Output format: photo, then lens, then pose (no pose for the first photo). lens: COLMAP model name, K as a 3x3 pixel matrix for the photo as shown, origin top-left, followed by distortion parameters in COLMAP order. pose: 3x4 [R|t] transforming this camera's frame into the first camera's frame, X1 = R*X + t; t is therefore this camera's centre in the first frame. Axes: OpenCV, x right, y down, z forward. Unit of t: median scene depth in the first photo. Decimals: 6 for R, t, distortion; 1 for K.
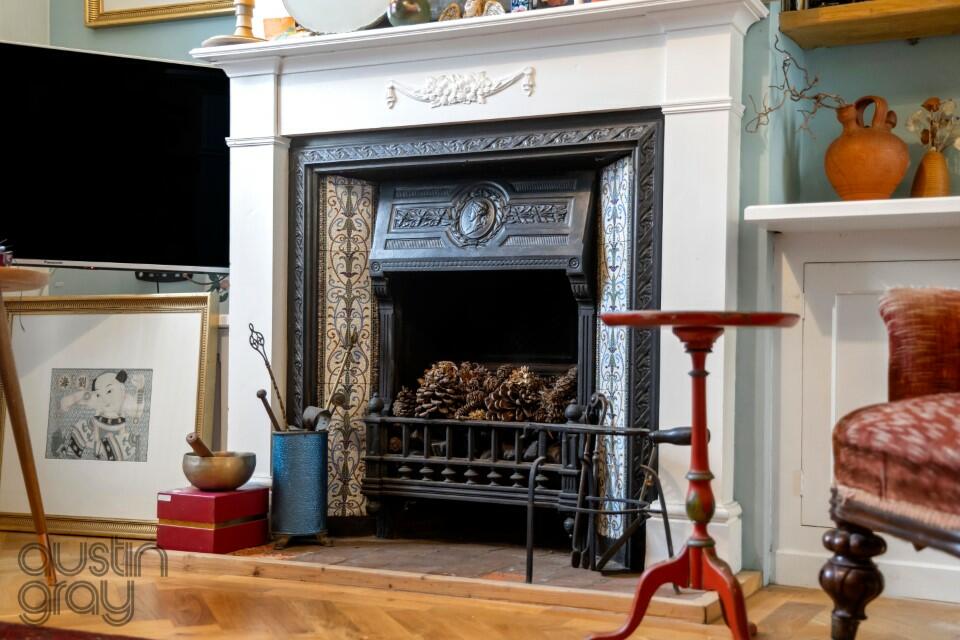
lens RADIAL K [[1240.4, 0, 485.1], [0, 1240.4, 342.6], [0, 0, 1]] dist [0.128178, 0.000000]
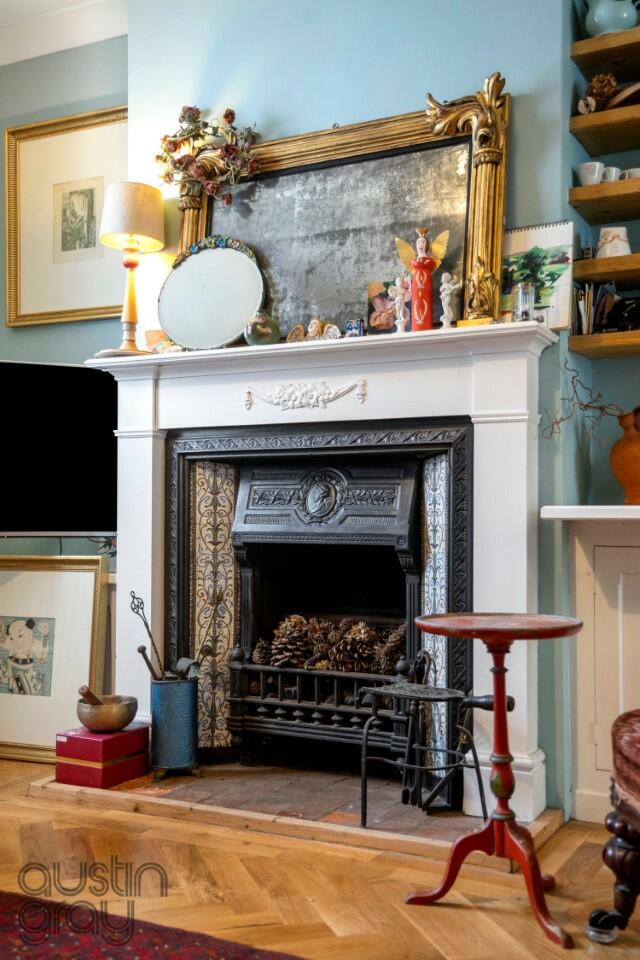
lens RADIAL K [[1042.5, 0, 315.4], [0, 1042.5, 482.0], [0, 0, 1]] dist [0.068392, 0.000000]
pose [[0.999335, -0.011043, -0.034738, 0.024232], [0.010107, 0.999584, -0.027009, -0.092475], [0.035022, 0.026640, 0.999031, -0.002453]]
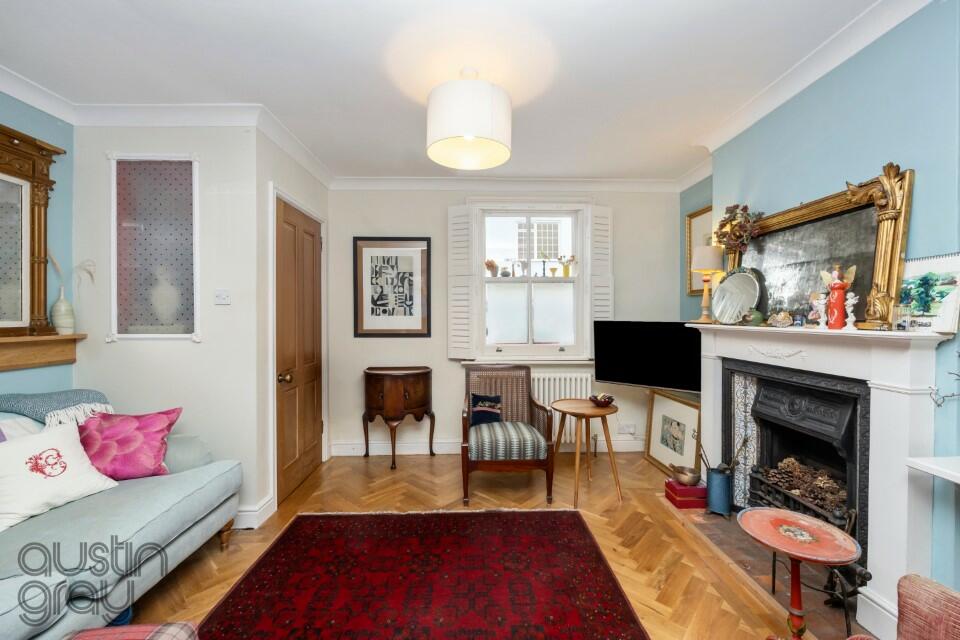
lens RADIAL K [[382.3, 0, 478.5], [0, 382.3, 317.6], [0, 0, 1]] dist [-0.007890, -0.000083]
pose [[0.465828, -0.009382, -0.884826, 0.345735], [0.015378, 0.999879, -0.002506, -0.271566], [0.884742, -0.012439, 0.465916, 0.183291]]
